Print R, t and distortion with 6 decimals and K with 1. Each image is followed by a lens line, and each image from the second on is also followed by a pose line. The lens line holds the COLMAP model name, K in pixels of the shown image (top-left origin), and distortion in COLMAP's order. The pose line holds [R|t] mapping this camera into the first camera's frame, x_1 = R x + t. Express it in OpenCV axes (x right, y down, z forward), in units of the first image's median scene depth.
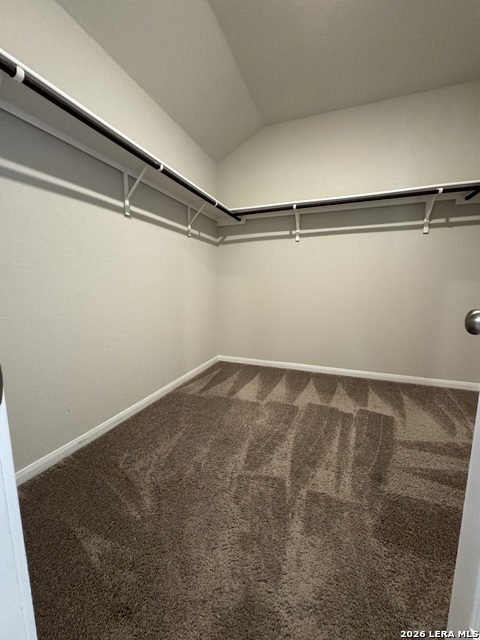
lens RADIAL K [[253.7, 0, 239.0], [0, 253.7, 321.7], [0, 0, 1]] dist [-0.005764, 0.000596]
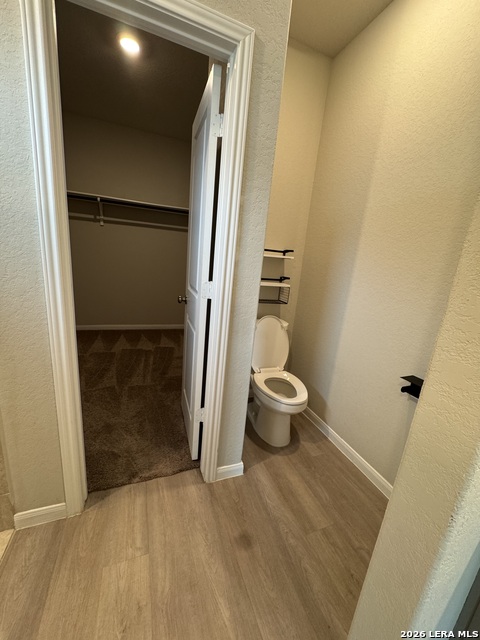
lens RADIAL K [[253.7, 0, 239.9], [0, 253.7, 320.4], [0, 0, 1]] dist [-0.005764, 0.000596]
pose [[0.733542, -0.099871, 0.672266, -0.216776], [0.002744, 0.989572, 0.144015, -0.057492], [-0.679639, -0.103796, 0.726167, -0.566172]]
